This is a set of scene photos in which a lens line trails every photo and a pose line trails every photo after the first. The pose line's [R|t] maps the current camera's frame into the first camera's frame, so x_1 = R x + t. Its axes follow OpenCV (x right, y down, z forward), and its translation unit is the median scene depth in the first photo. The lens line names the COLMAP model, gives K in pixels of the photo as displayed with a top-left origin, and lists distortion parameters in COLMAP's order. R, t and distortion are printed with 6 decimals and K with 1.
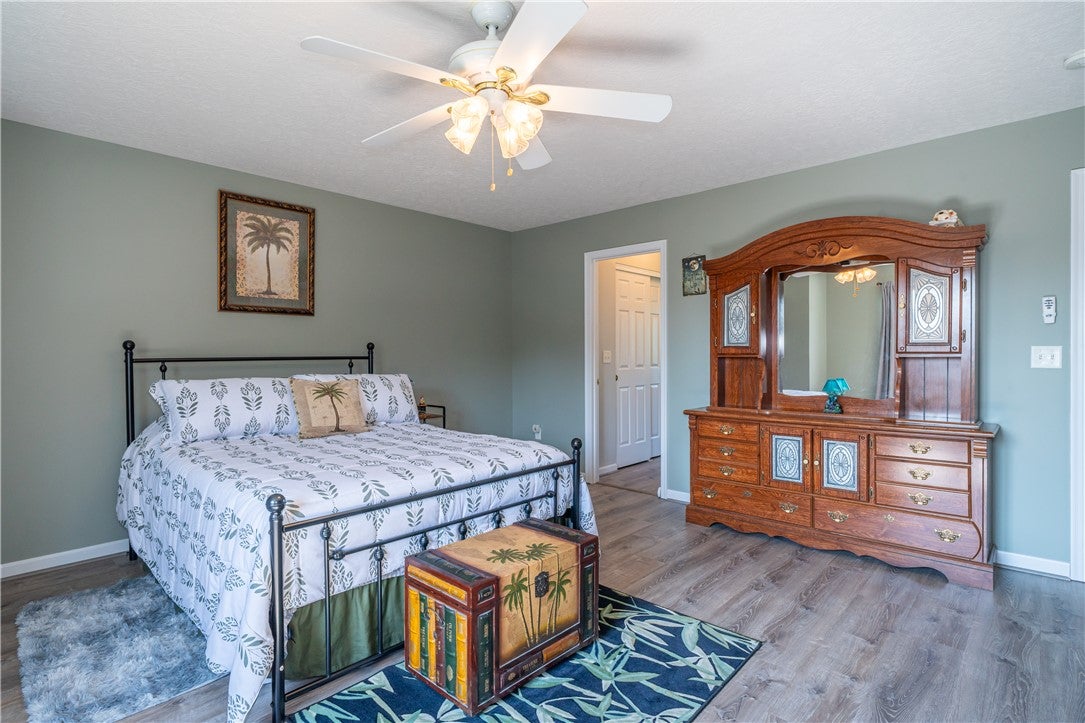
lens RADIAL K [[548.6, 0, 542.4], [0, 548.6, 360.6], [0, 0, 1]] dist [0.000037, -0.000202]
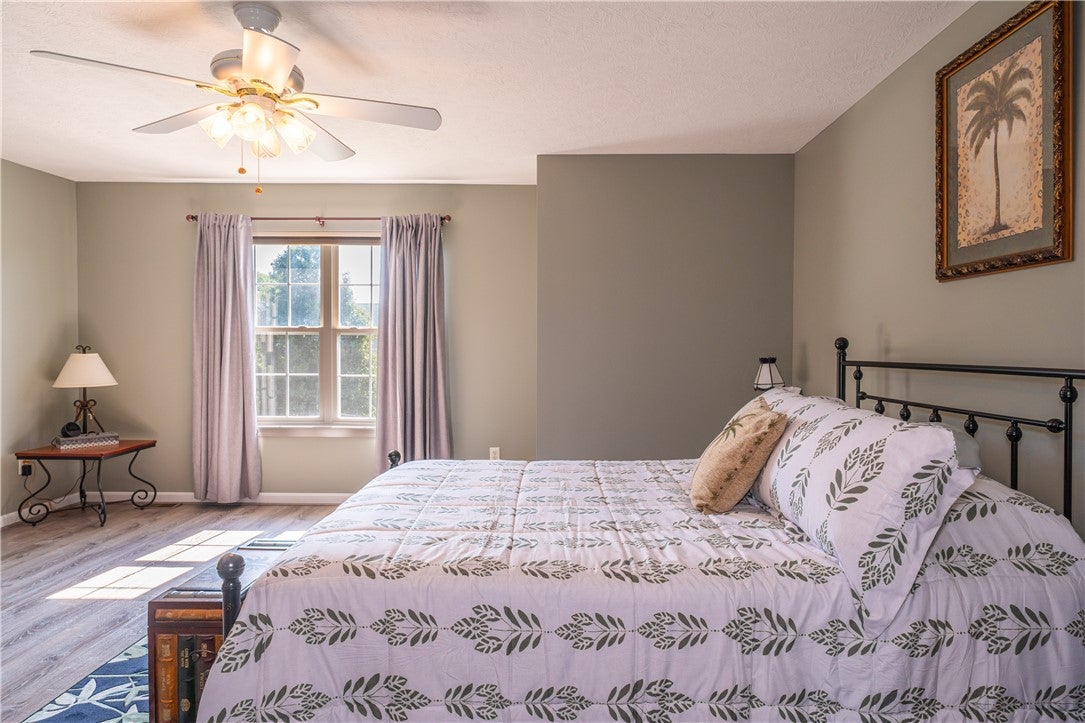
lens RADIAL K [[647.6, 0, 543.2], [0, 647.6, 354.3], [0, 0, 1]] dist [-0.000031, 0.000031]
pose [[-0.743407, 0.014988, -0.668671, 0.168073], [-0.000185, 0.999744, 0.022614, -0.028249], [0.668839, 0.016935, -0.743214, 1.178056]]
